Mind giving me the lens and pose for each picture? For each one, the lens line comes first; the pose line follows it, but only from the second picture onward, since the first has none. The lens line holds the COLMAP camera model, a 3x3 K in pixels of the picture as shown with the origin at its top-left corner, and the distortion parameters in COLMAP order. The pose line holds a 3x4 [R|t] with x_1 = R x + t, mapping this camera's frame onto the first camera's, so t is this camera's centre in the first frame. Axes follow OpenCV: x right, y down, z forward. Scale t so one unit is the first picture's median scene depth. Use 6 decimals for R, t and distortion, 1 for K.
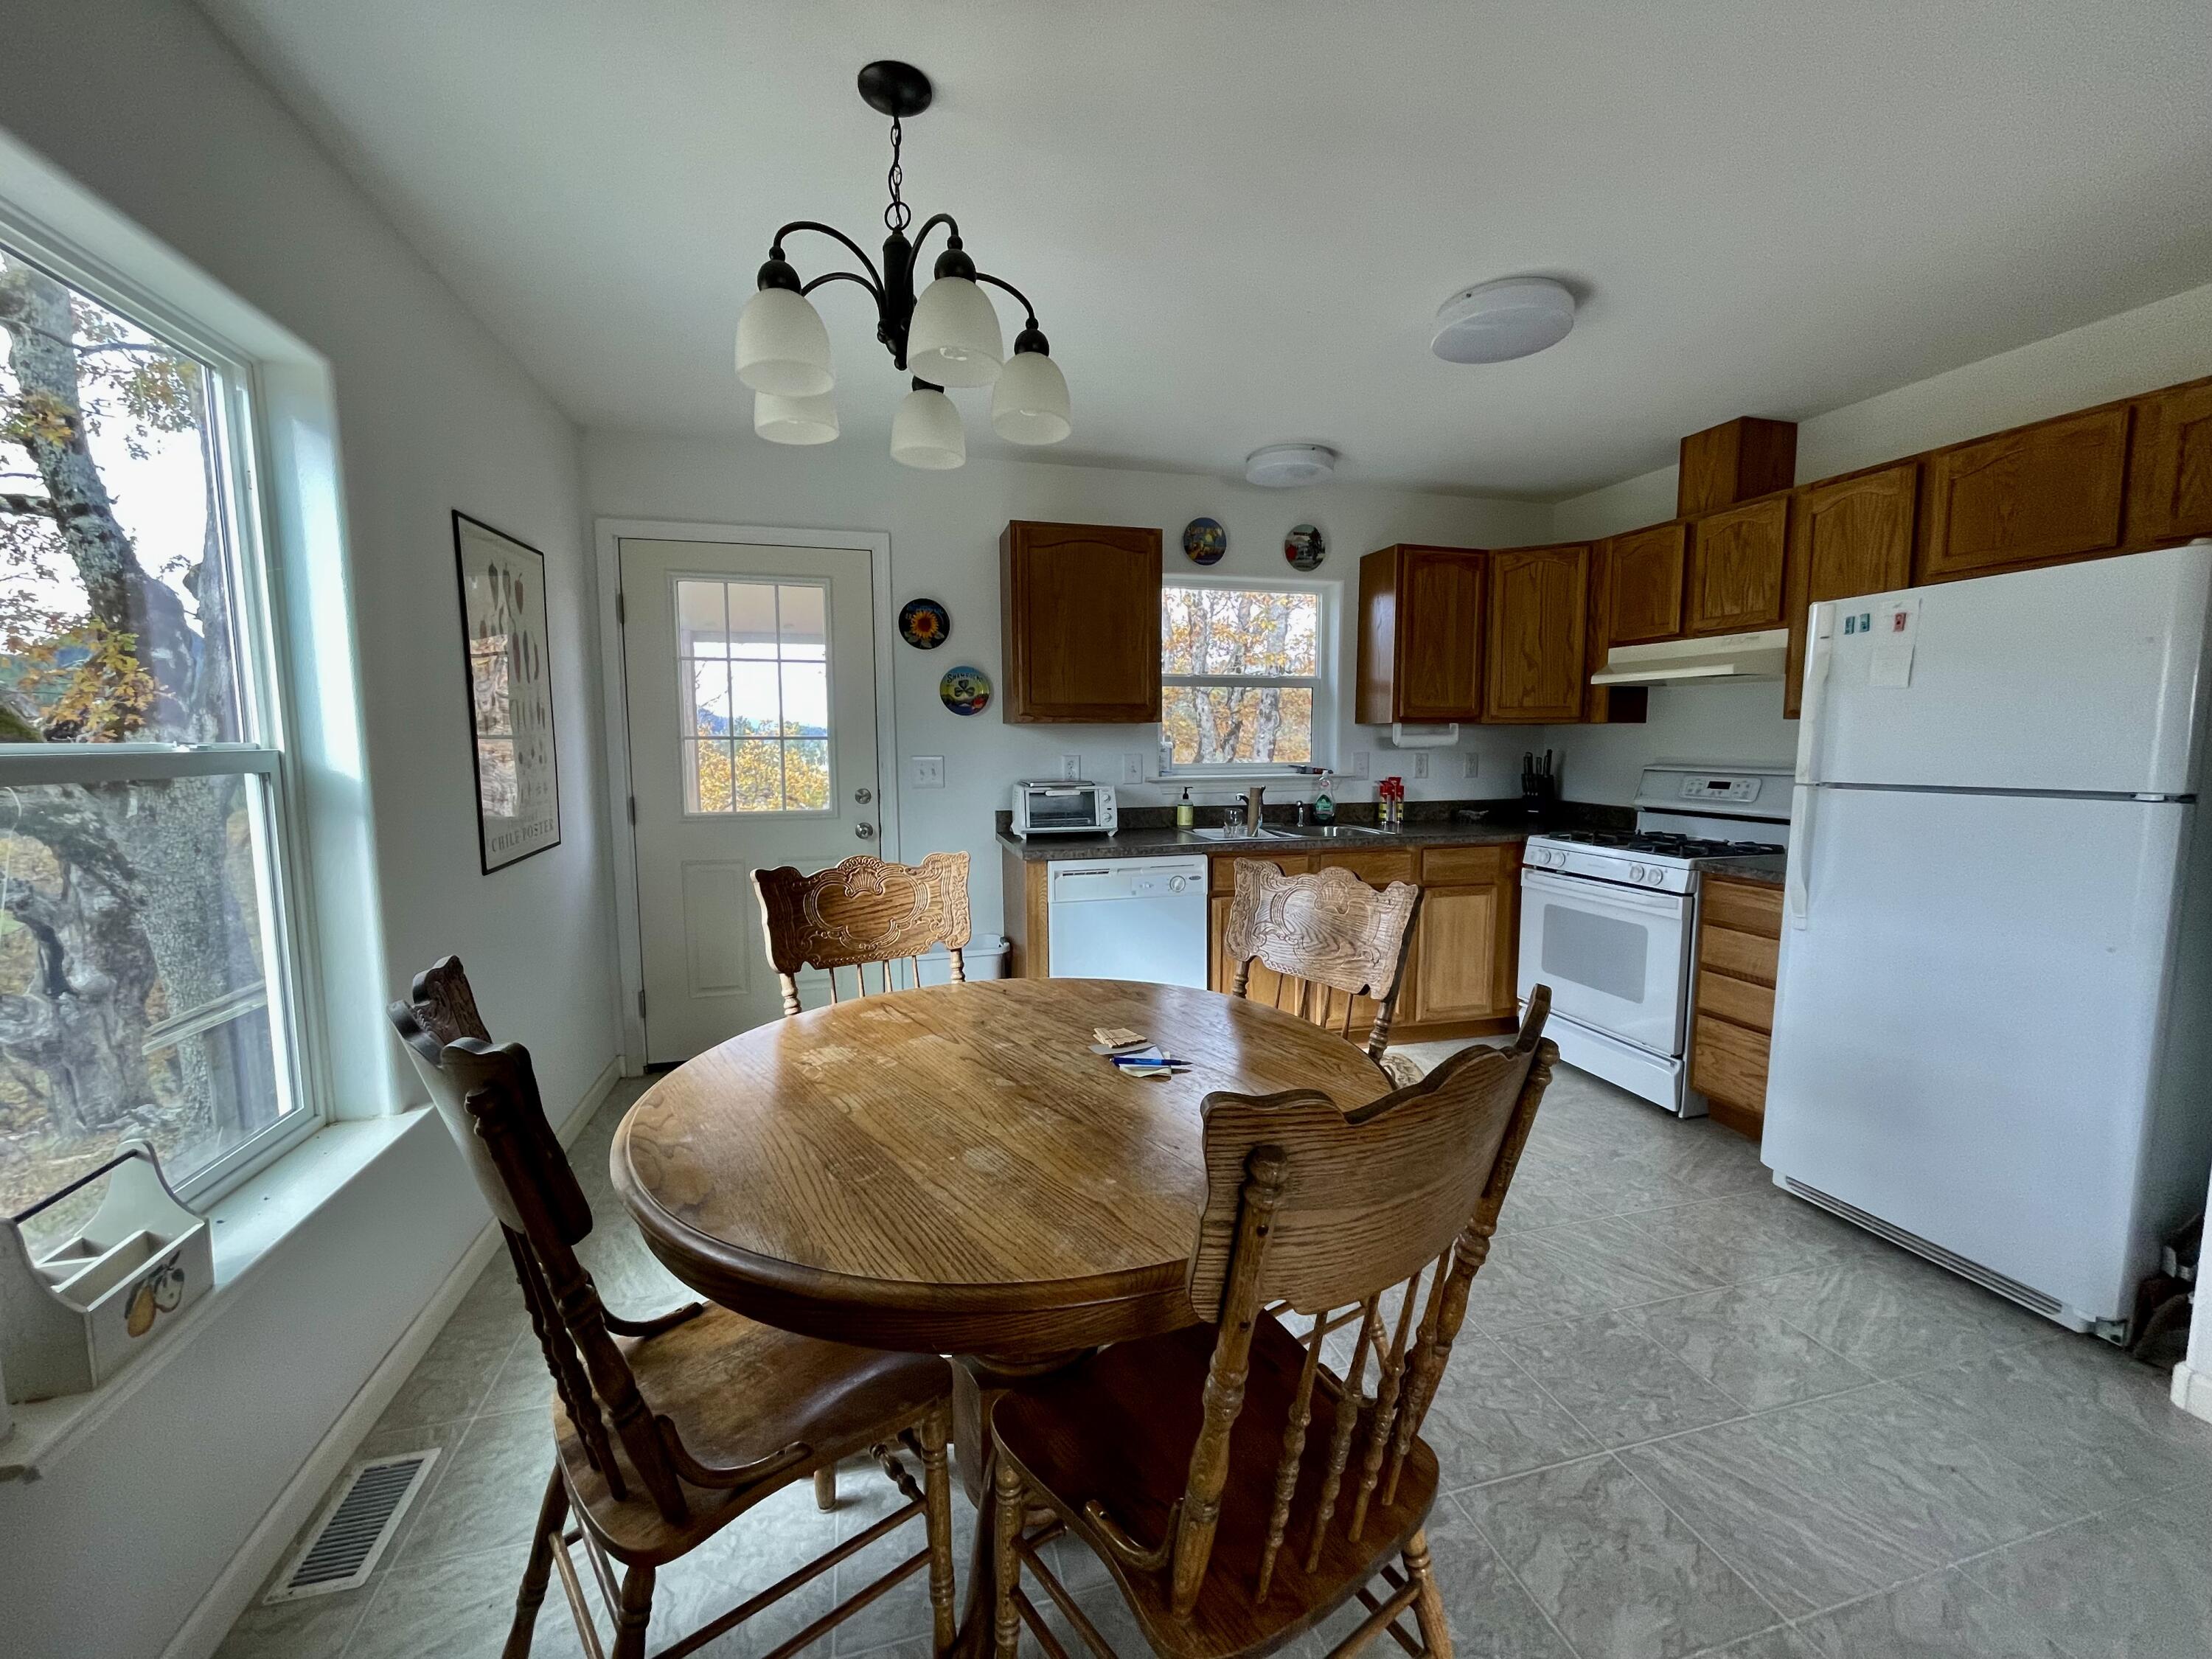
lens RADIAL K [[890.5, 0, 1104.4], [0, 890.5, 831.6], [0, 0, 1]] dist [-0.002113, 0.003168]
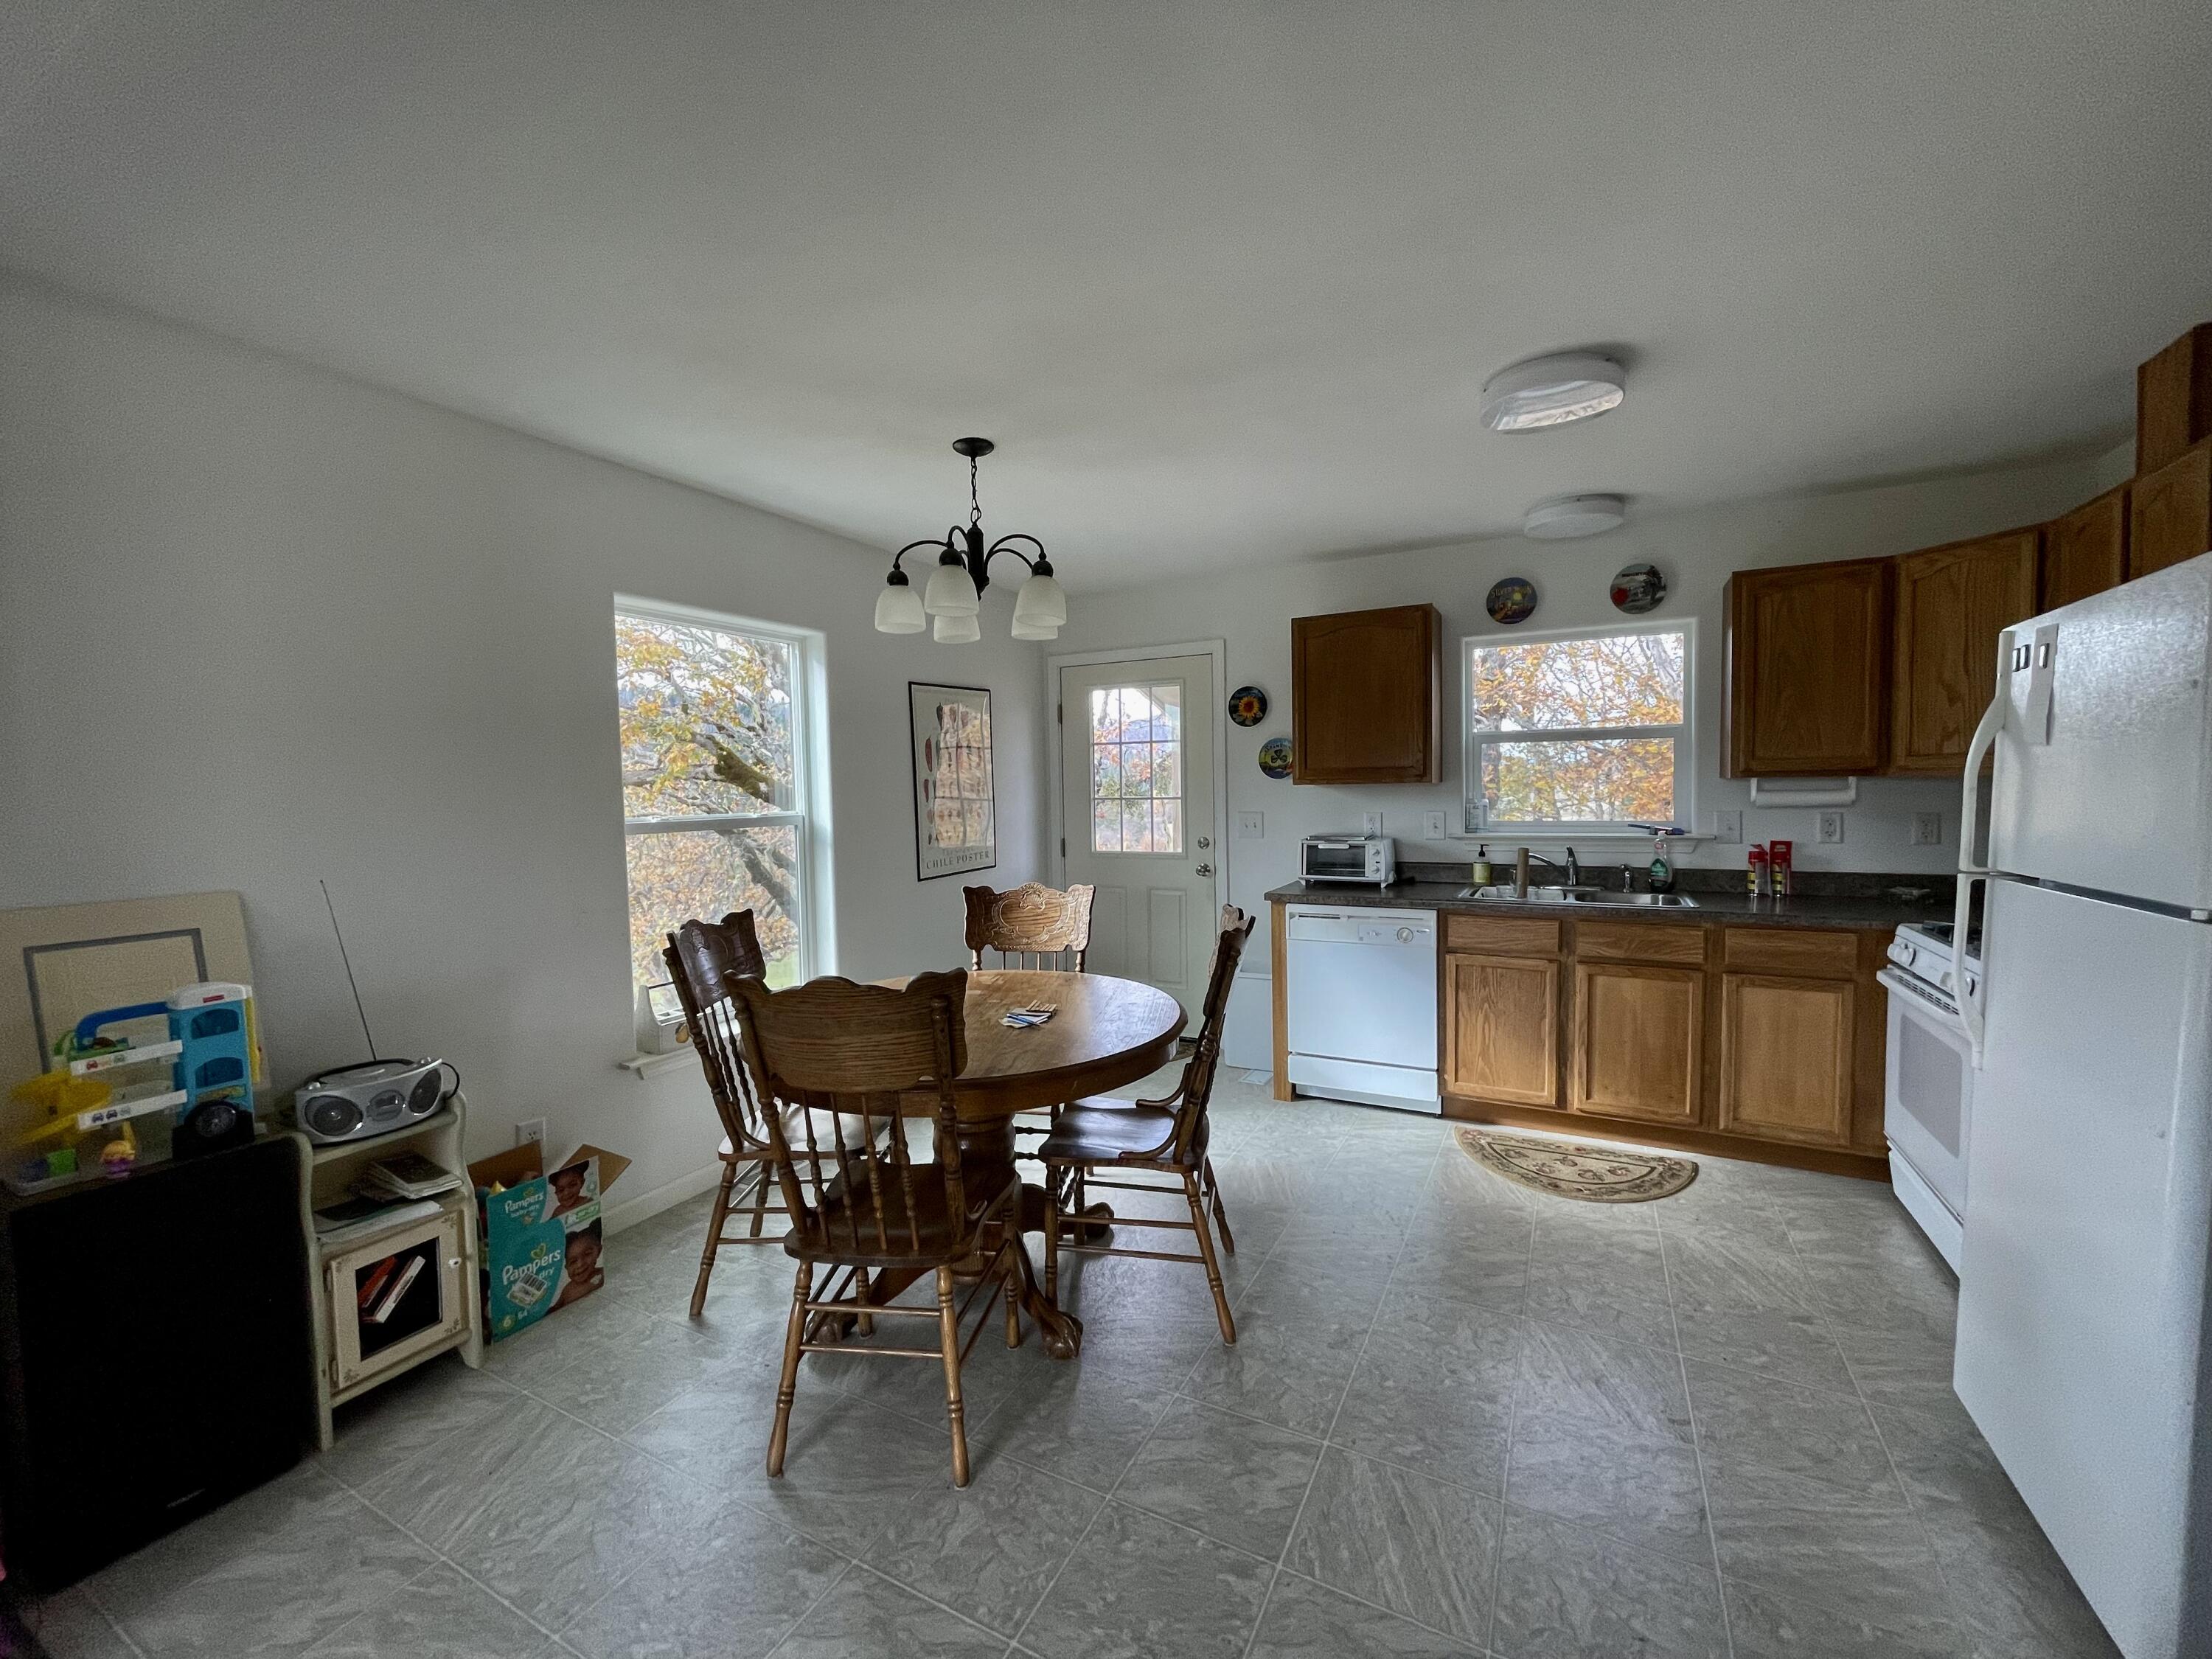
lens RADIAL K [[890.5, 0, 1115.7], [0, 890.5, 833.8], [0, 0, 1]] dist [-0.002113, 0.003168]
pose [[0.732447, 0.027114, -0.680284, 0.498833], [-0.054777, 0.998314, -0.019188, -0.020899], [0.678617, 0.051318, 0.732697, -0.026476]]
